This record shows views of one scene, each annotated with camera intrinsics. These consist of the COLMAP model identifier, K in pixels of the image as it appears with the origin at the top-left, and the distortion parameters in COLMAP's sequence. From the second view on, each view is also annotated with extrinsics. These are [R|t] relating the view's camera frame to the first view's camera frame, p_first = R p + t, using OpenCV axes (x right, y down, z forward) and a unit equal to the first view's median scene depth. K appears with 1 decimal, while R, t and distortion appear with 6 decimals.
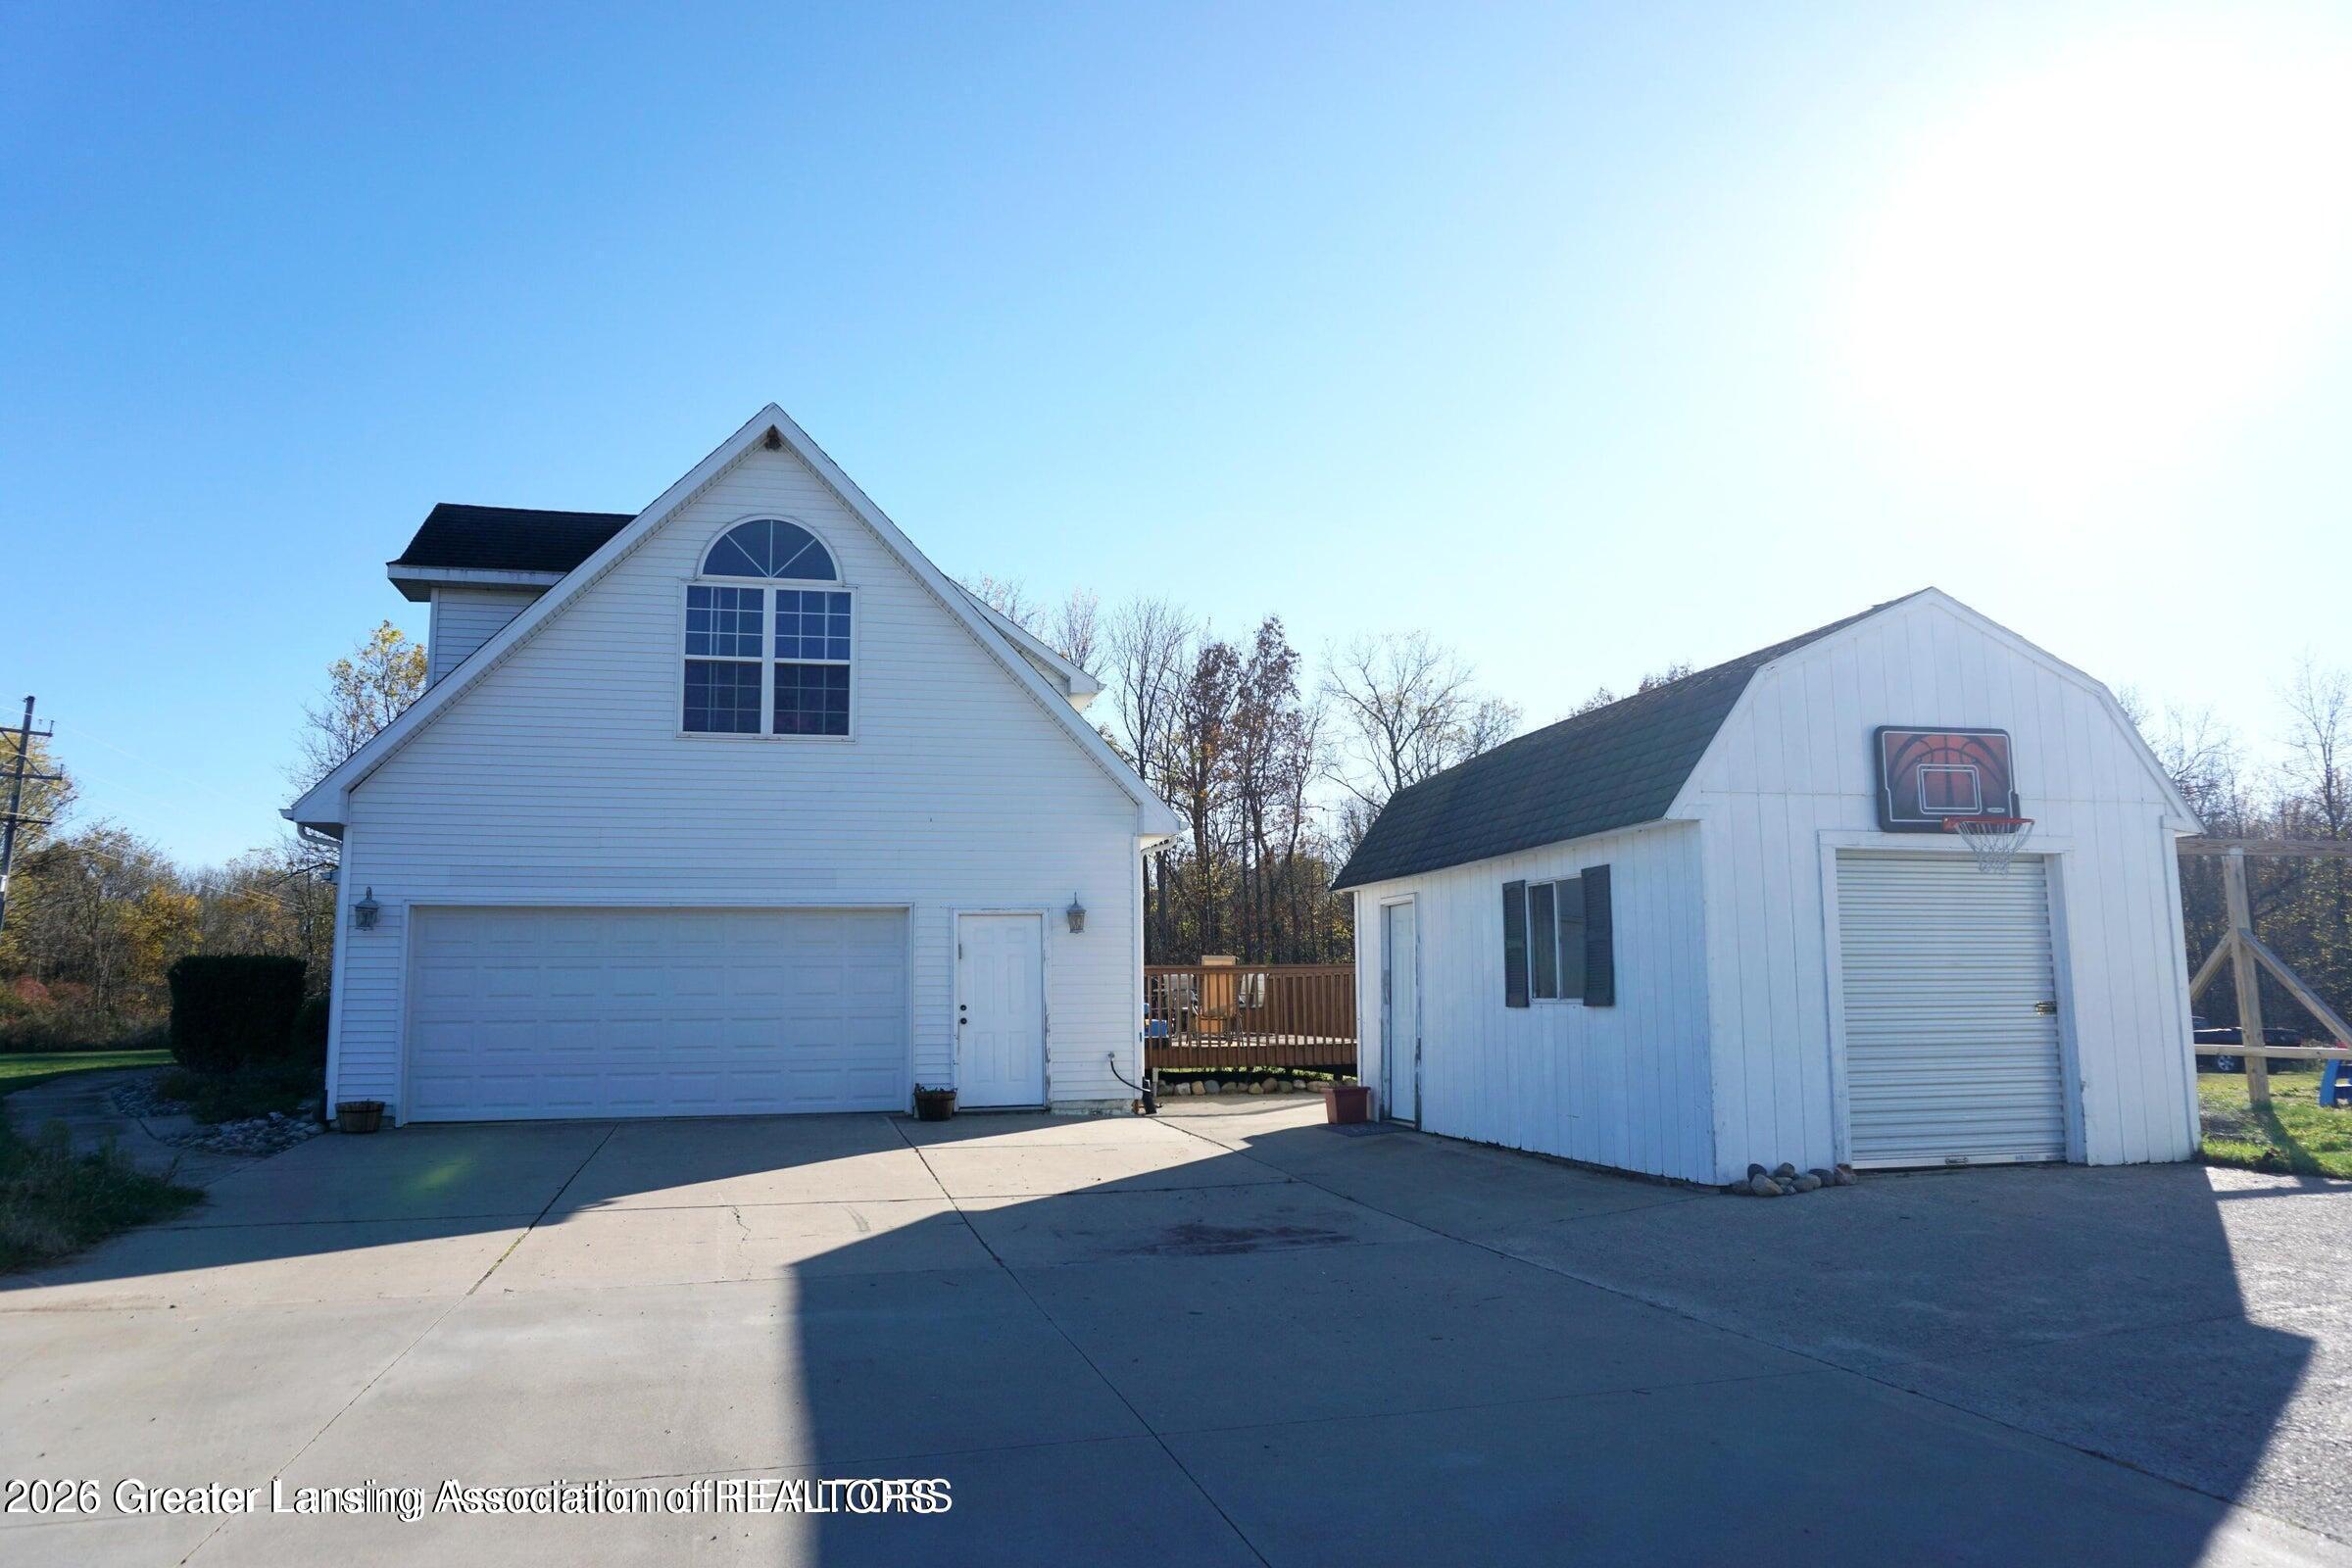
lens RADIAL K [[1575.4, 0, 1168.9], [0, 1575.4, 786.9], [0, 0, 1]] dist [-0.039641, 0.024566]
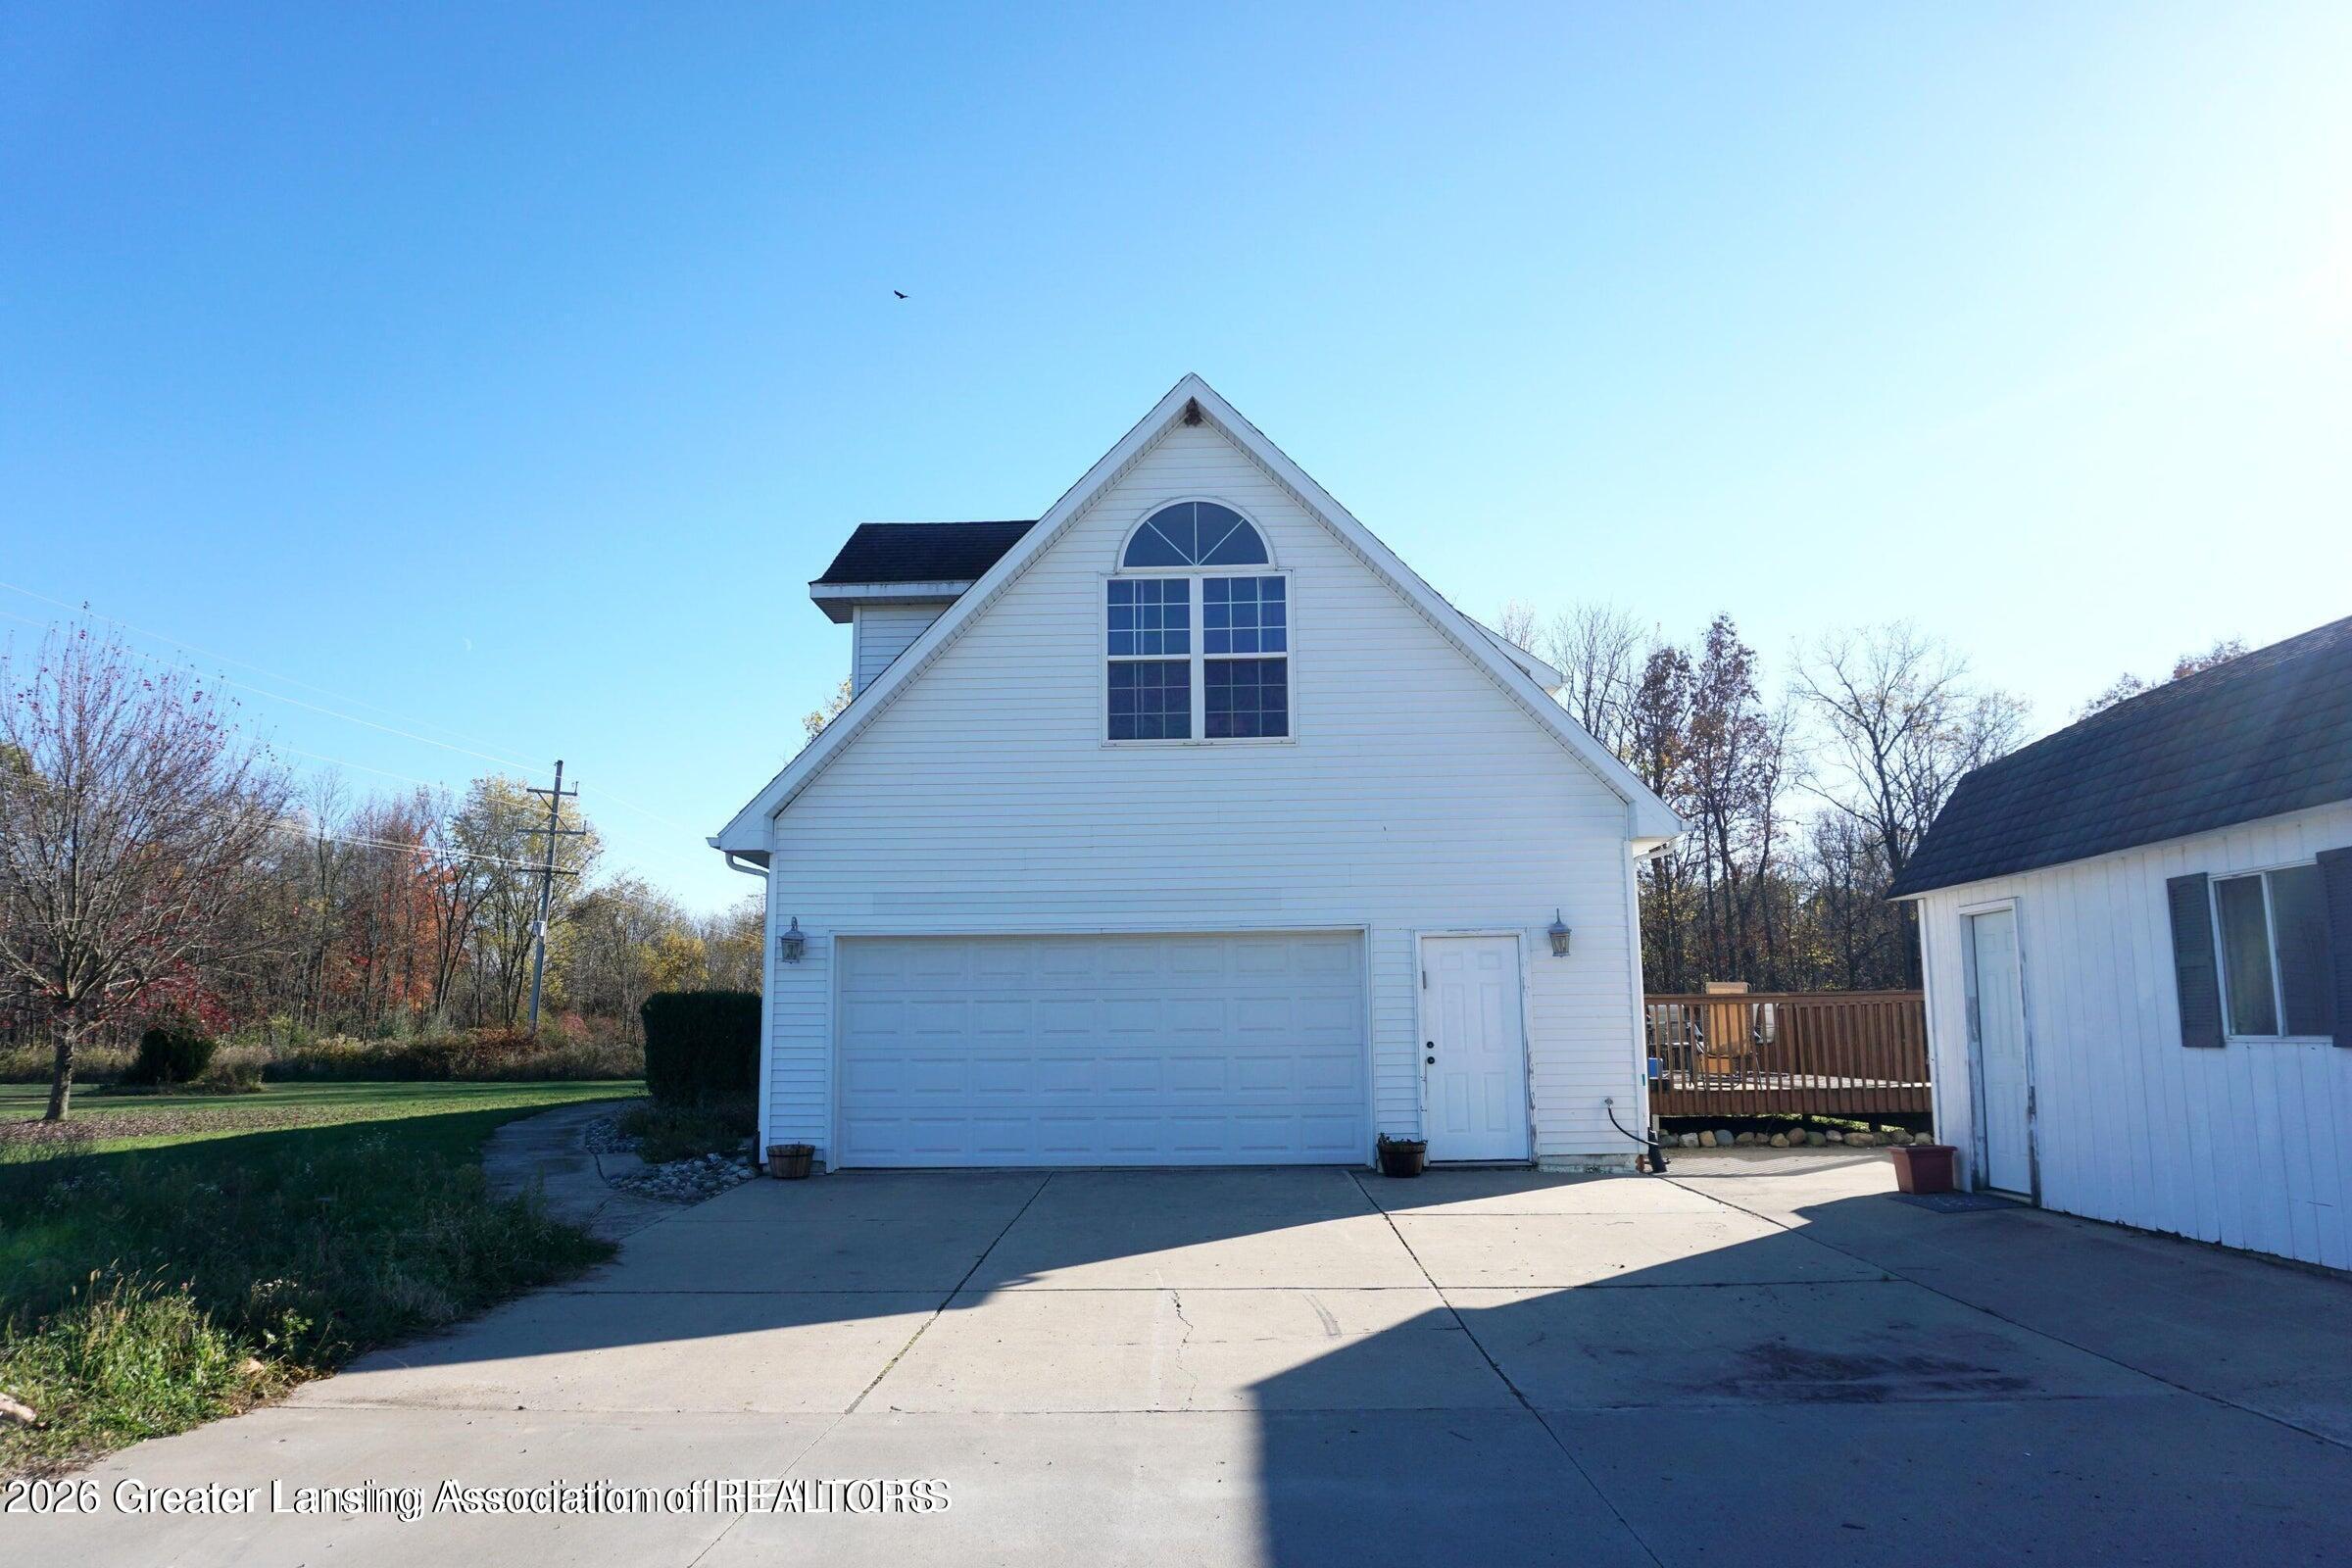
lens RADIAL K [[1575.4, 0, 1179.4], [0, 1575.4, 795.9], [0, 0, 1]] dist [-0.039641, 0.024566]
pose [[0.963871, -0.038267, -0.263607, -0.030726], [0.034511, 0.999226, -0.018864, 0.015495], [0.264125, 0.009085, 0.964446, 0.131449]]
